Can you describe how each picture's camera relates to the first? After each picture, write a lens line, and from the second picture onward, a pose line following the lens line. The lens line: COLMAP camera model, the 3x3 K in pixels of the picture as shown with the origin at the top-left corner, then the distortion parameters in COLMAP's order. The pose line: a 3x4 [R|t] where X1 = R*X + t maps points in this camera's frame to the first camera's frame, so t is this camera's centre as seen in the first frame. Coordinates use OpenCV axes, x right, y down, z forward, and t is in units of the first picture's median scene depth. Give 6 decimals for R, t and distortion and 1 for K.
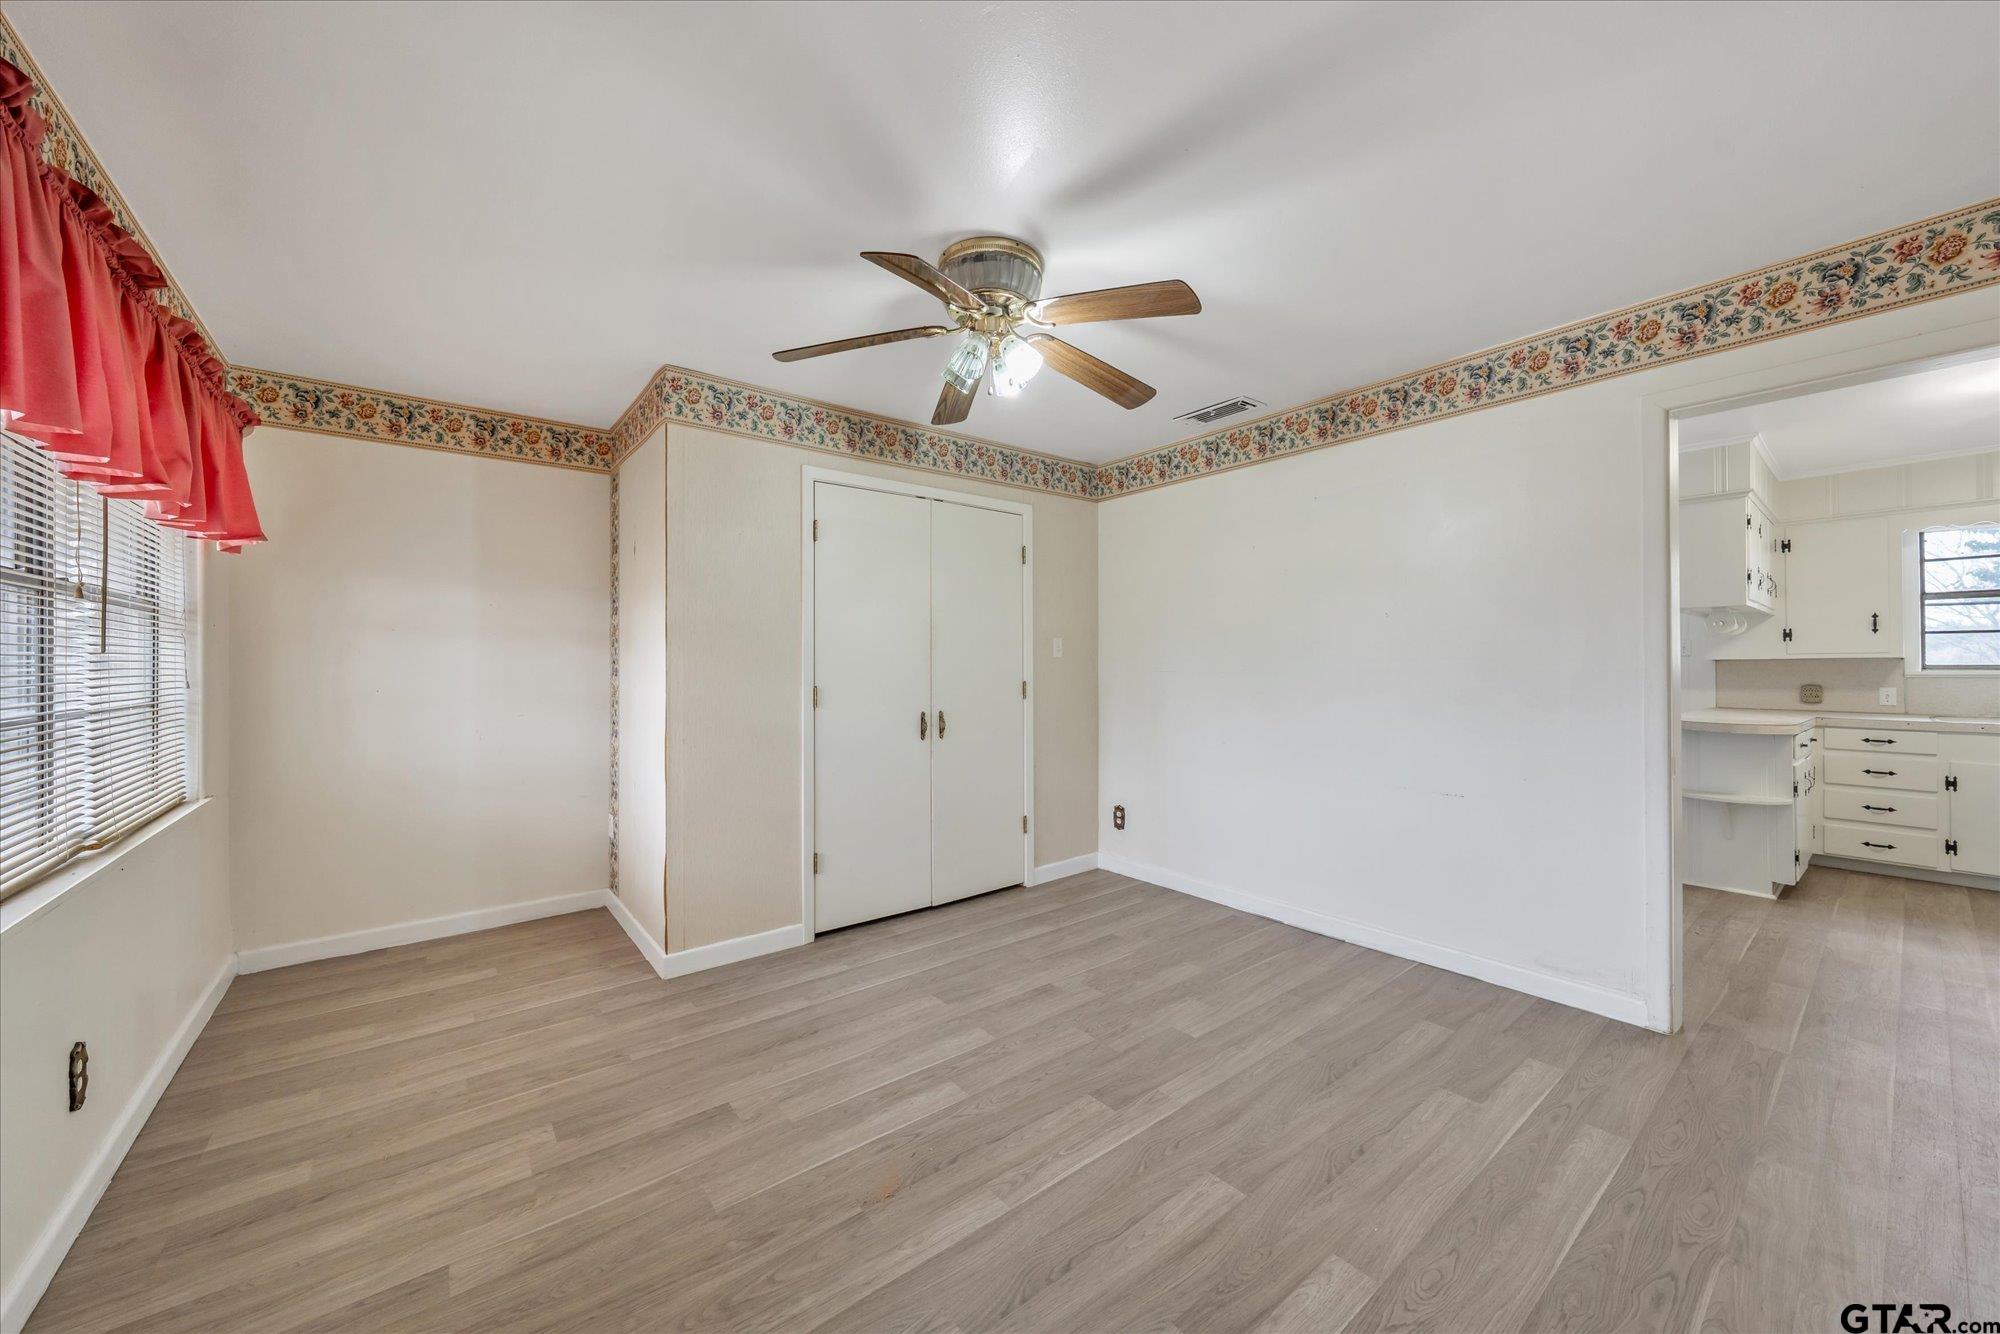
lens RADIAL K [[734.1, 0, 1004.0], [0, 734.1, 656.3], [0, 0, 1]] dist [-0.000328, 0.000145]
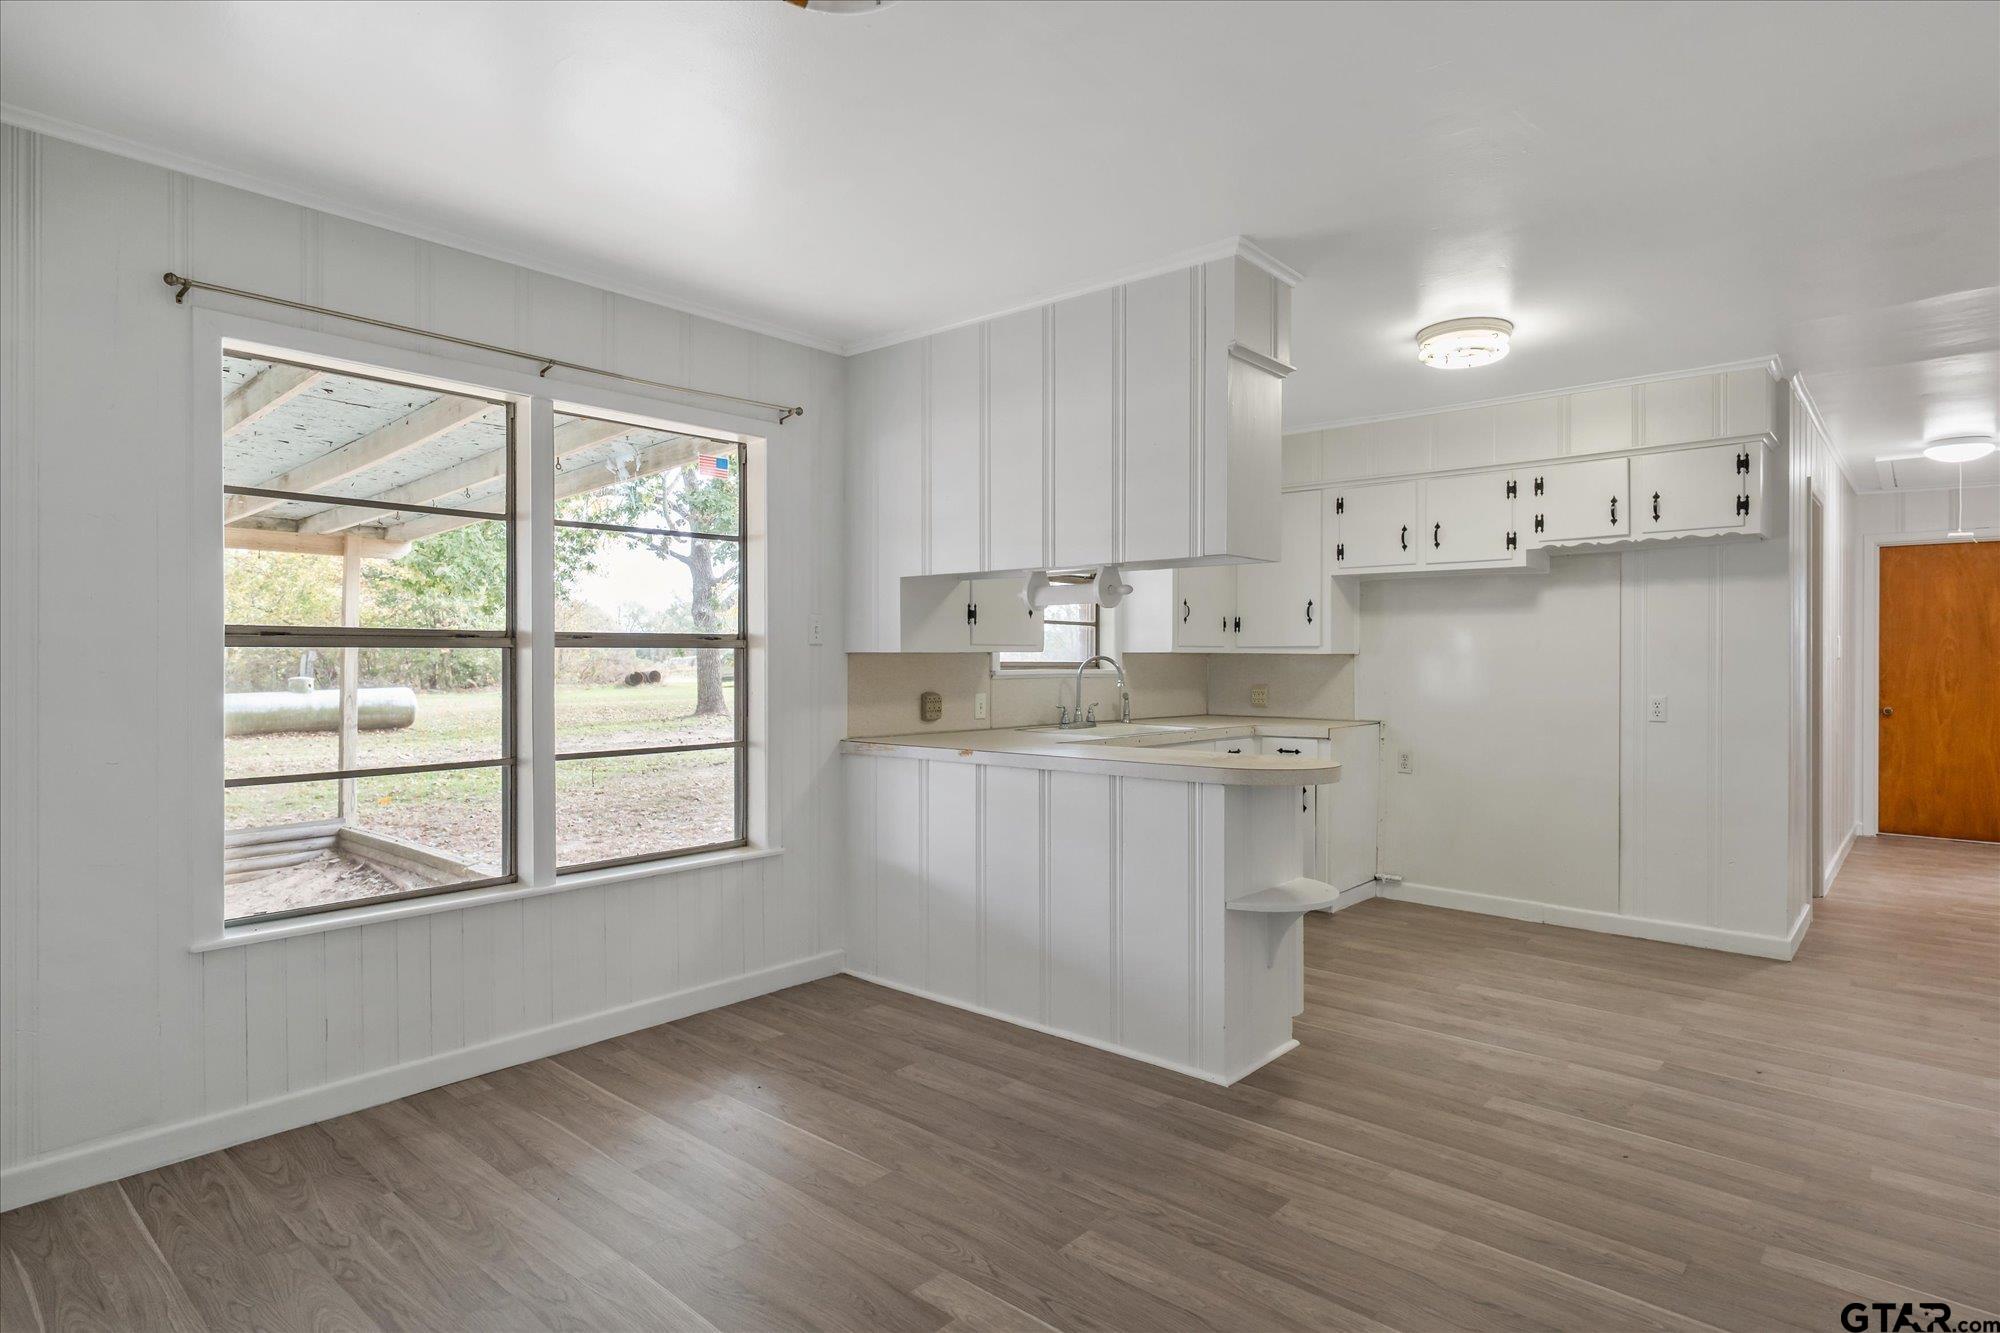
lens RADIAL K [[1048.0, 0, 1000.0], [0, 1048.0, 666.5], [0, 0, 1]] dist [-0.000460, 0.000157]
pose [[-0.167613, -0.000113, 0.985853, 0.197321], [-0.012630, 0.999918, -0.002033, 0.017981], [-0.985772, -0.012792, -0.167601, 1.167133]]
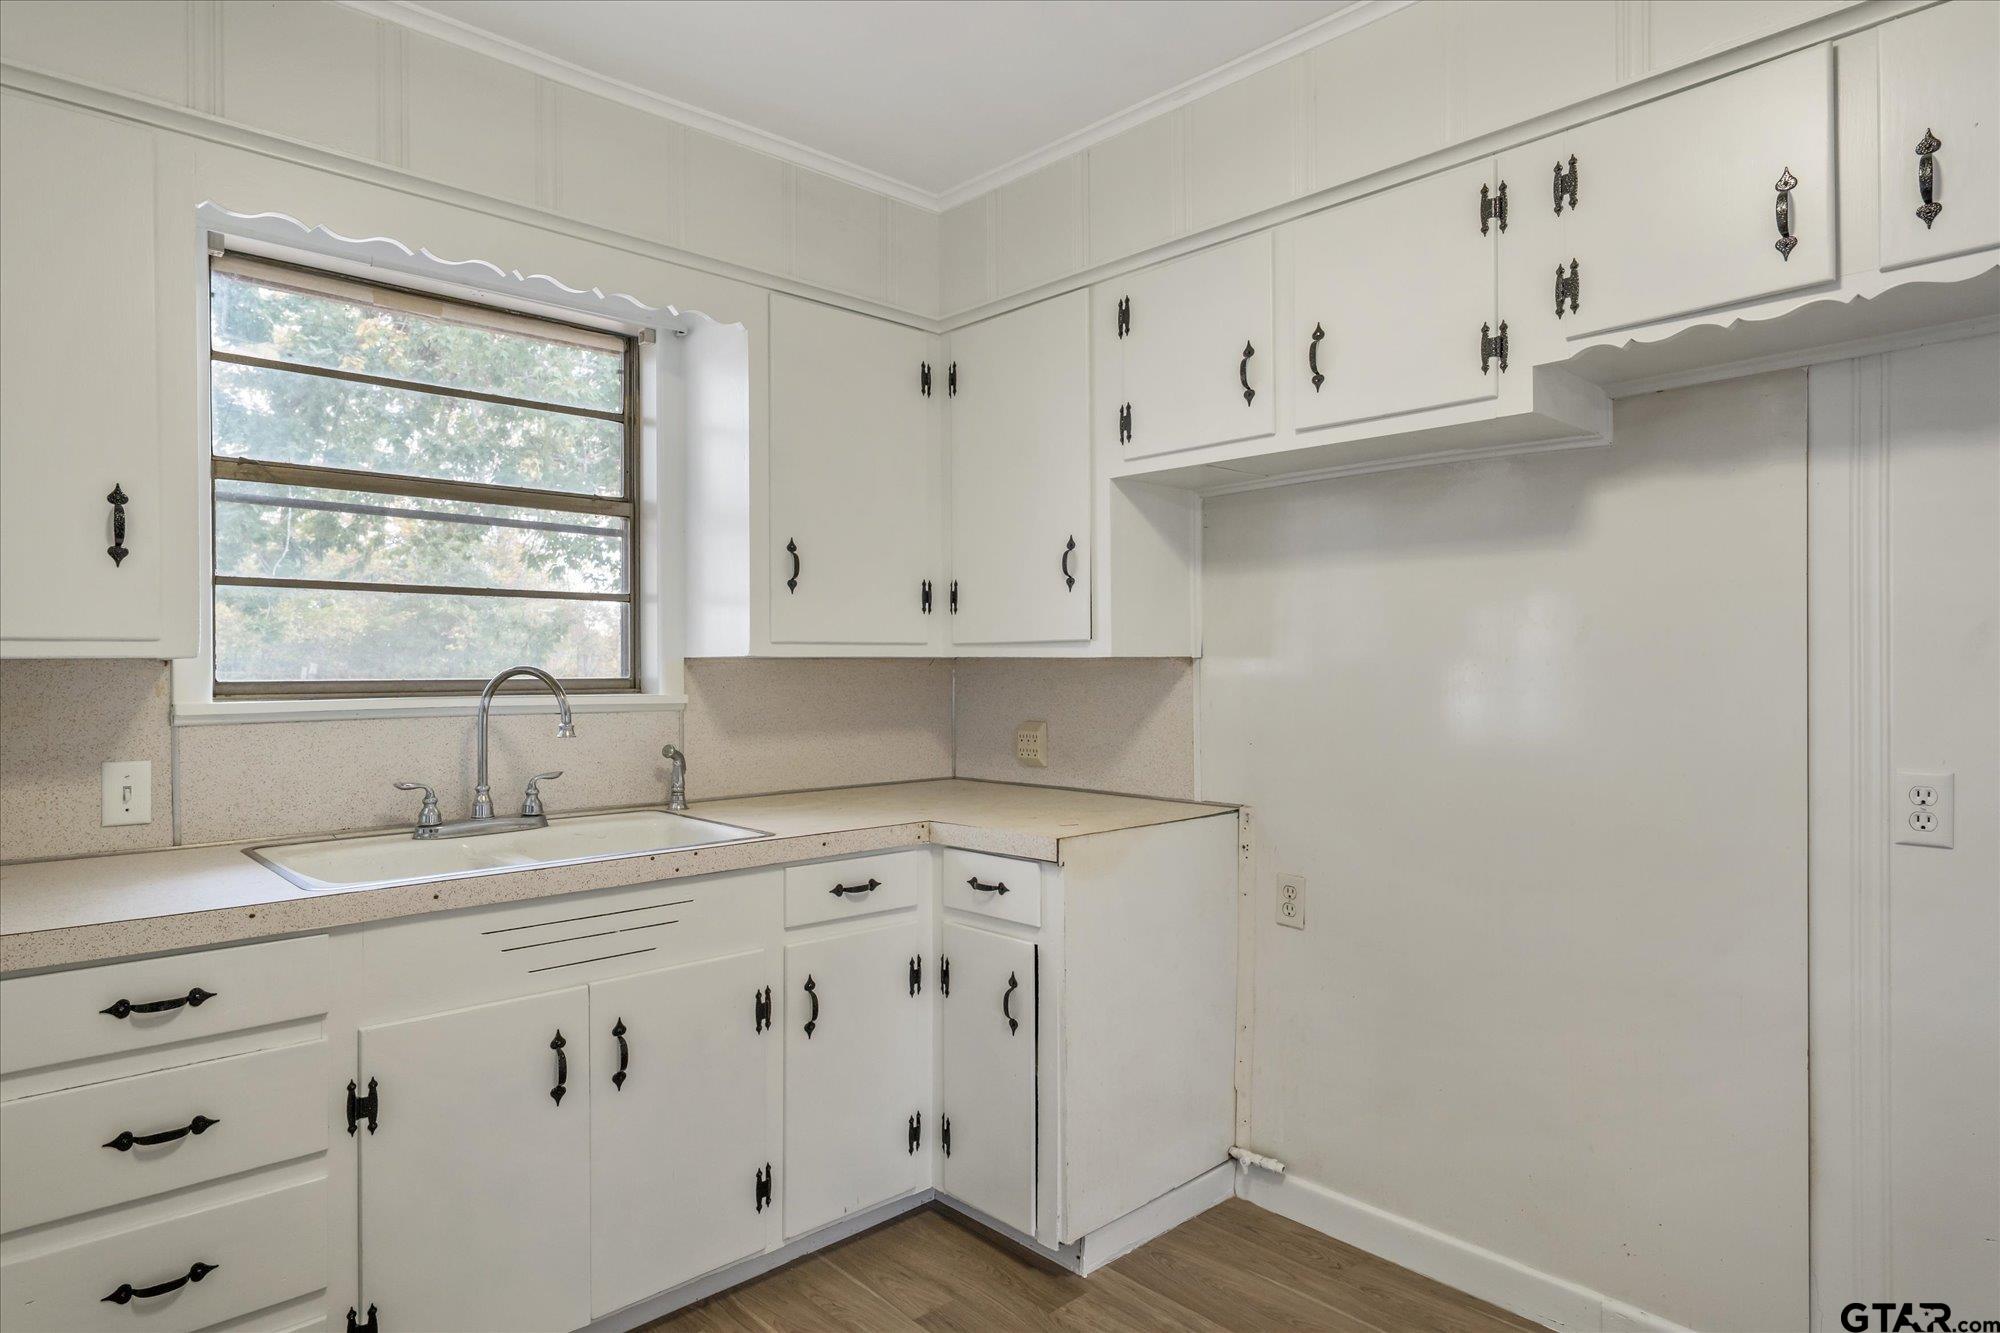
lens RADIAL K [[1121.1, 0, 998.6], [0, 1121.1, 670.7], [0, 0, 1]] dist [-0.001258, -0.000512]
pose [[-0.078434, 0.002183, 0.996917, 0.747654], [-0.006585, 0.999975, -0.002708, 0.005472], [-0.996898, -0.006777, -0.078418, 0.702402]]
